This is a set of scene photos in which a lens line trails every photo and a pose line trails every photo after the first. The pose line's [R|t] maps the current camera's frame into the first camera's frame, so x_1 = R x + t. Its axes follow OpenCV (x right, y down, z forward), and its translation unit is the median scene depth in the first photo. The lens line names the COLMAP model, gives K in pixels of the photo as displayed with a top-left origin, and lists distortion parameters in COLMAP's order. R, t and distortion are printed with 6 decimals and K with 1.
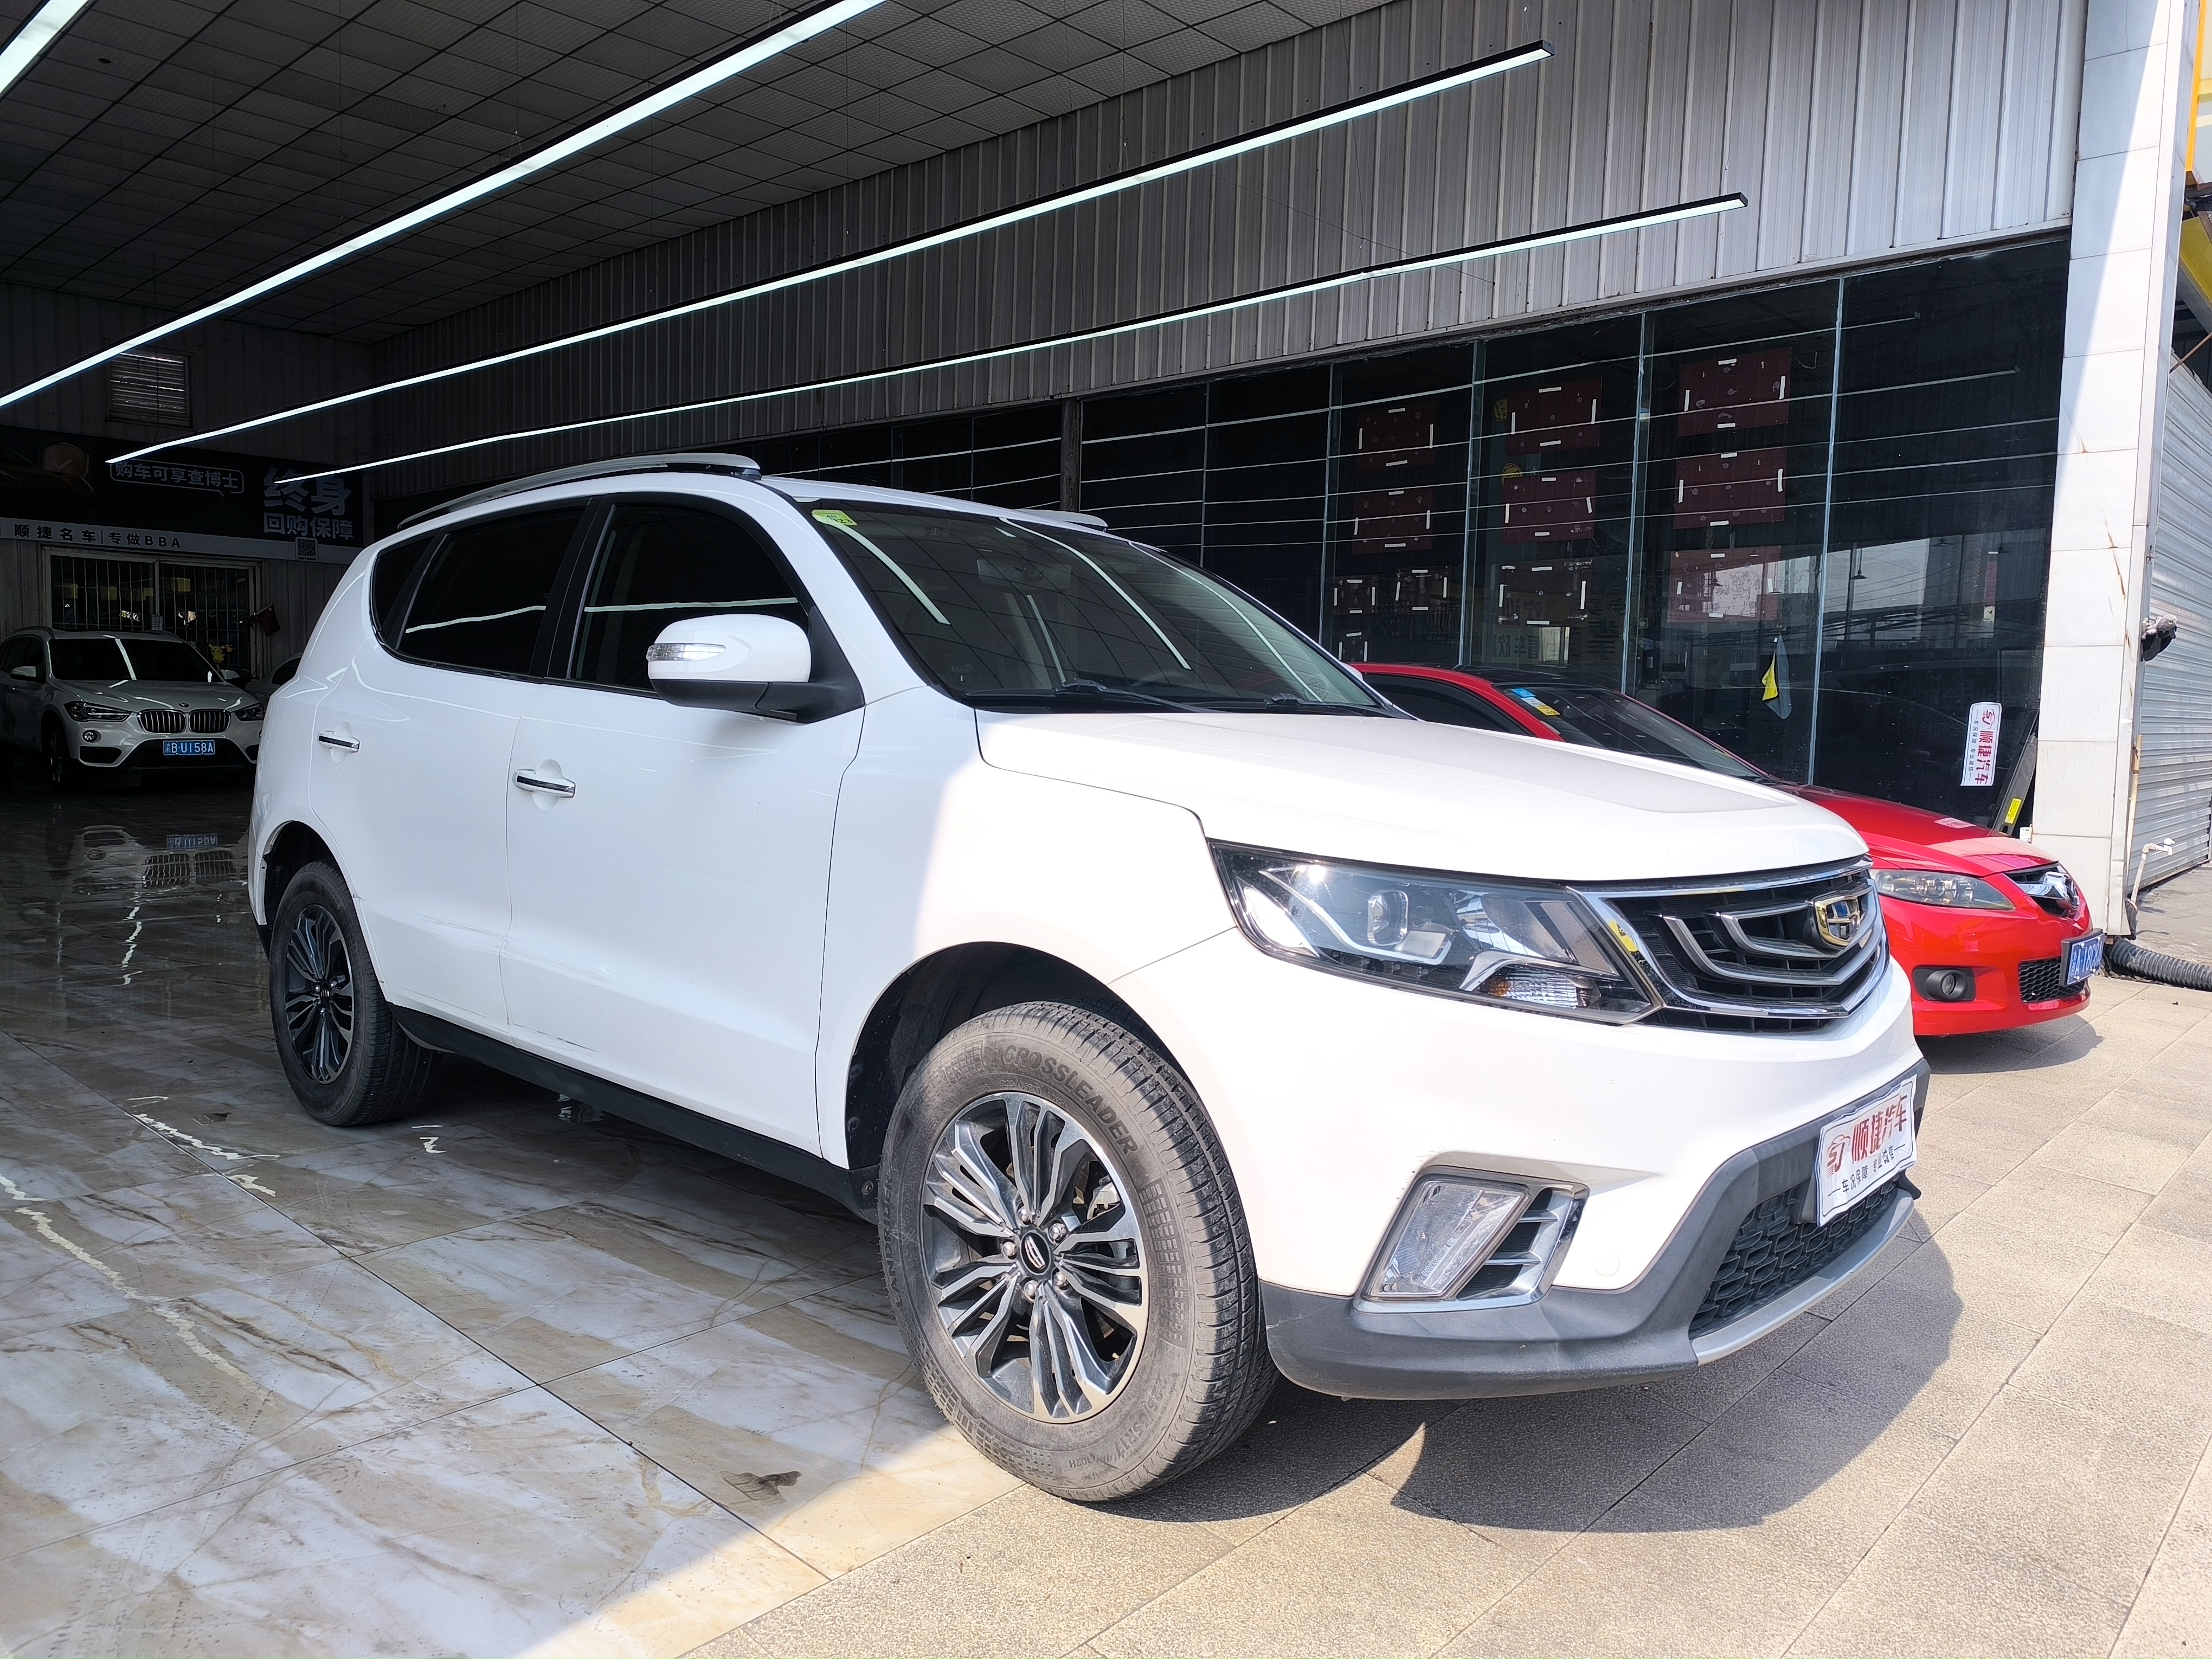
lens RADIAL K [[1528.5, 0, 1111.2], [0, 1528.5, 831.8], [0, 0, 1]] dist [0.005165, -0.011333]
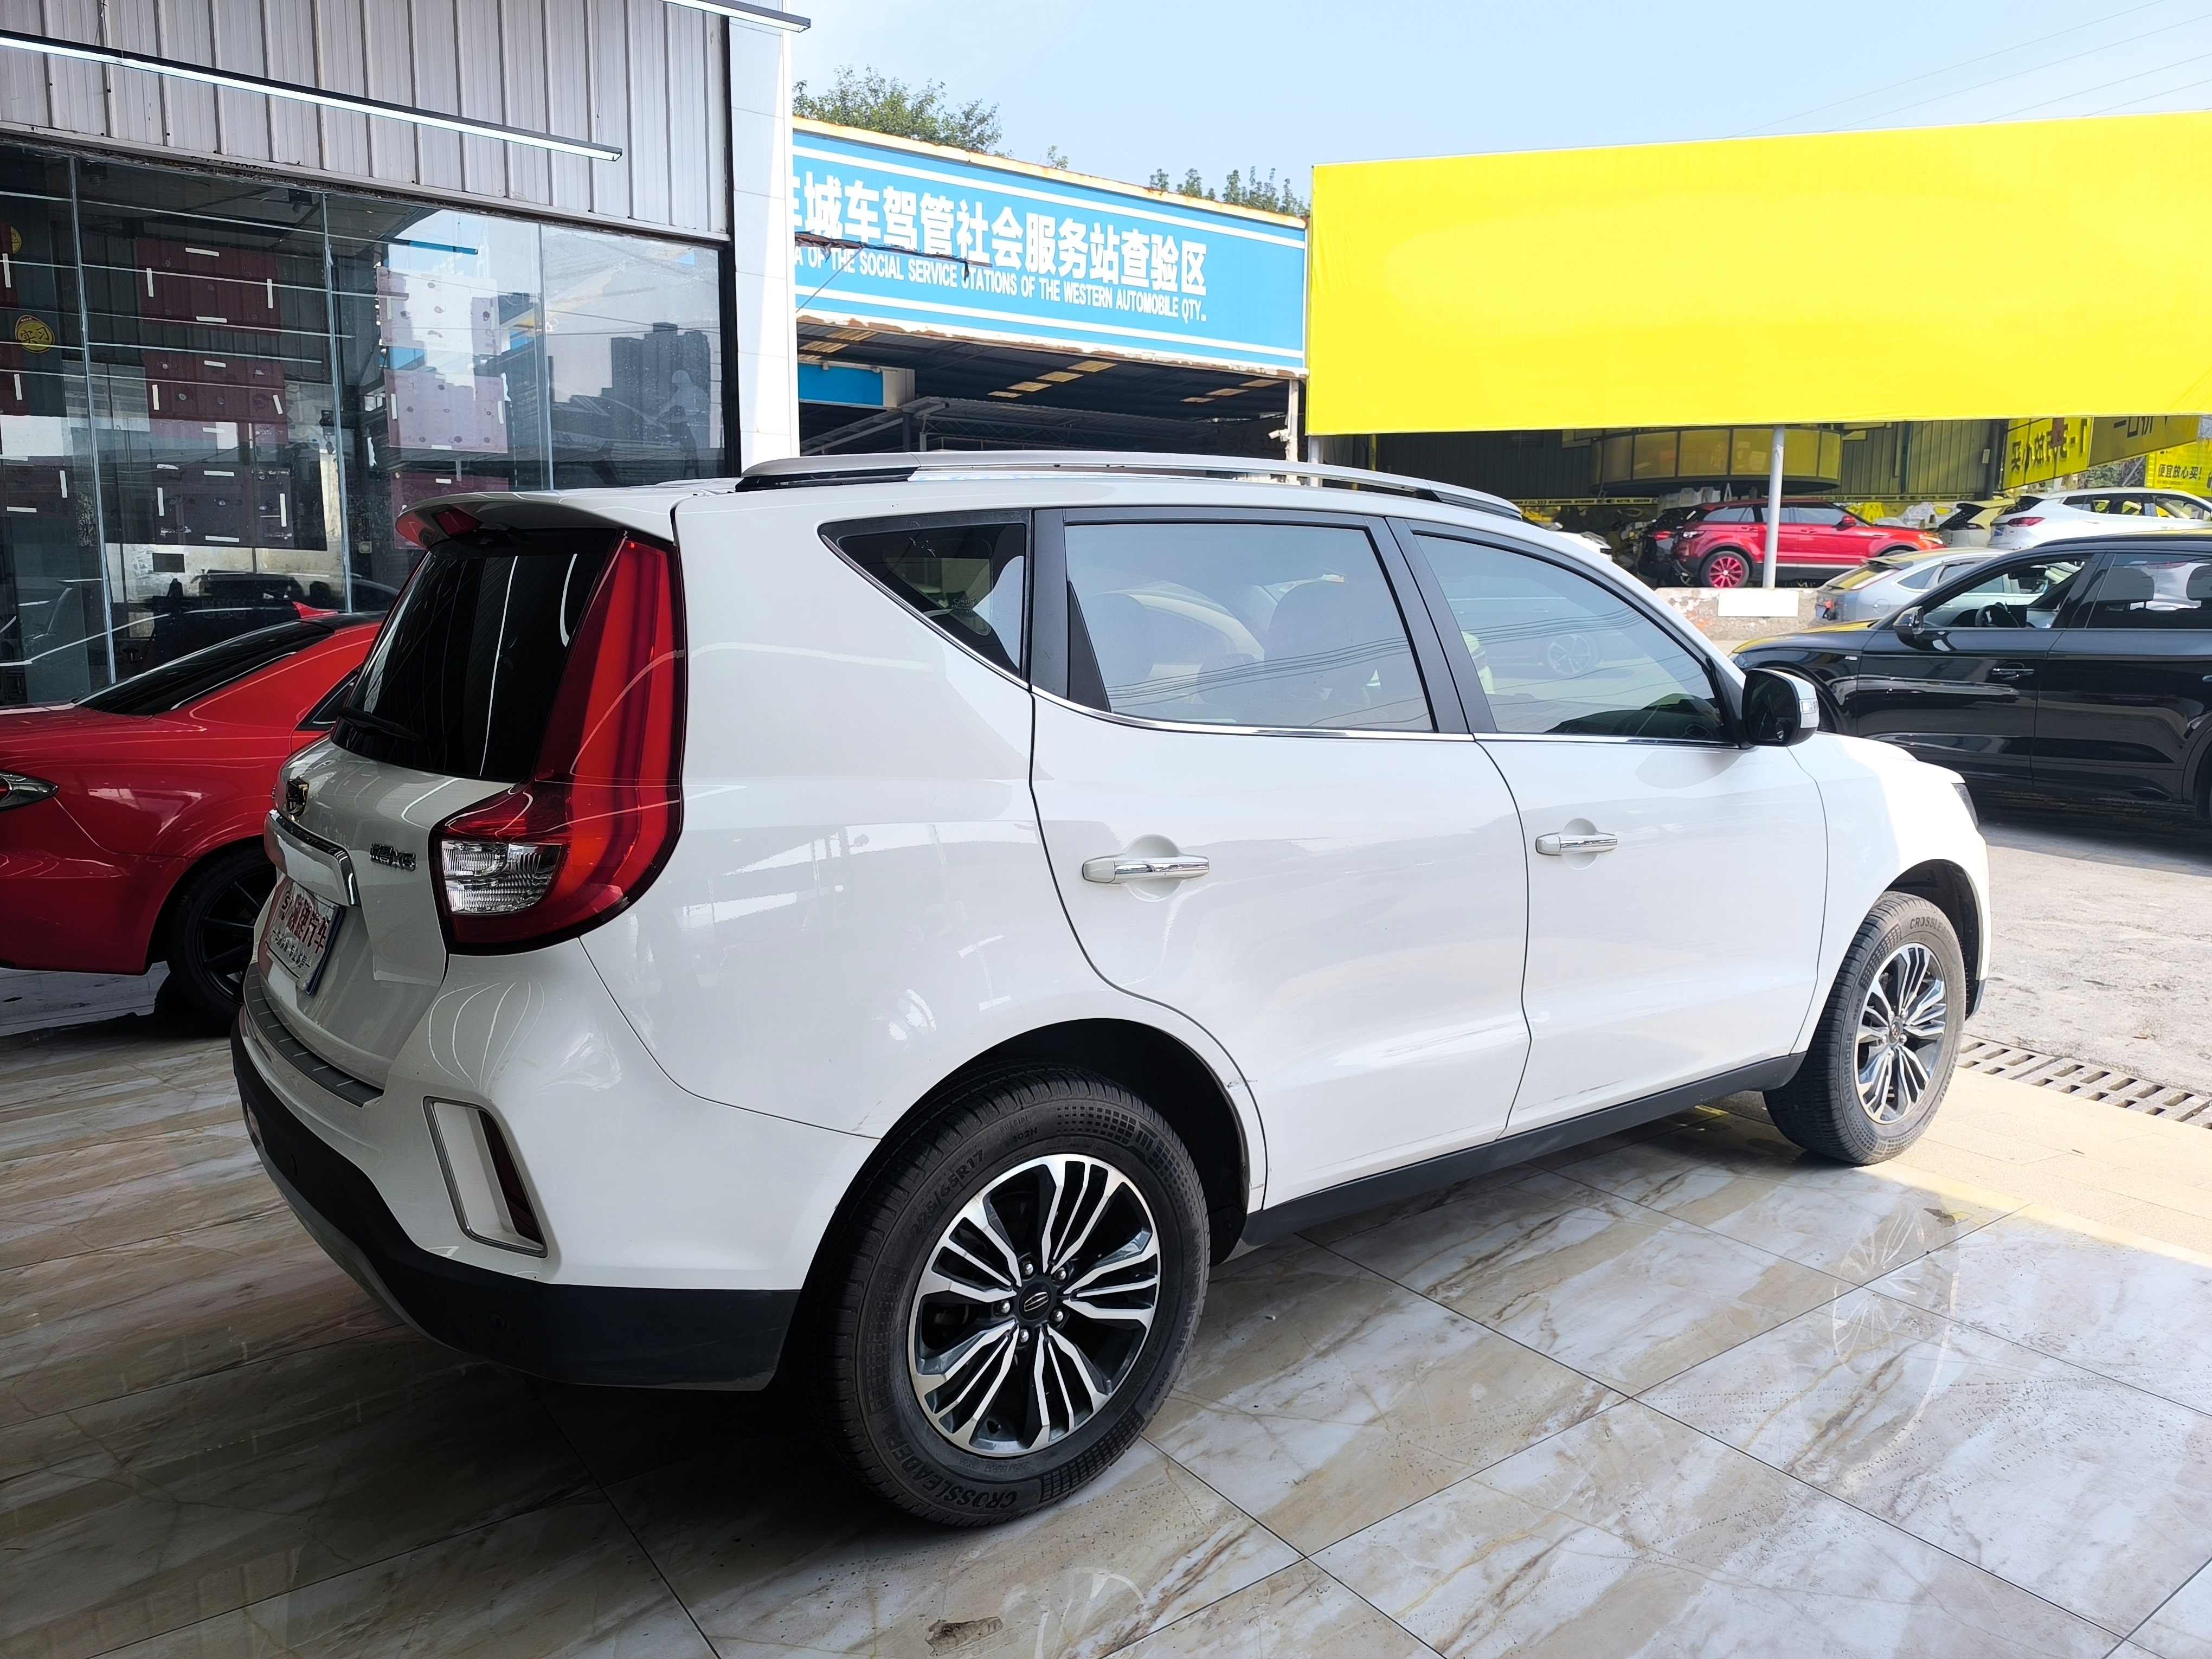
lens RADIAL K [[1528.5, 0, 1109.2], [0, 1528.5, 829.2], [0, 0, 1]] dist [0.005165, -0.011333]
pose [[0.183646, -0.160384, 0.969820, -1.337926], [0.071024, 0.986186, 0.149641, -0.204930], [-0.980423, 0.041400, 0.192500, 1.079671]]
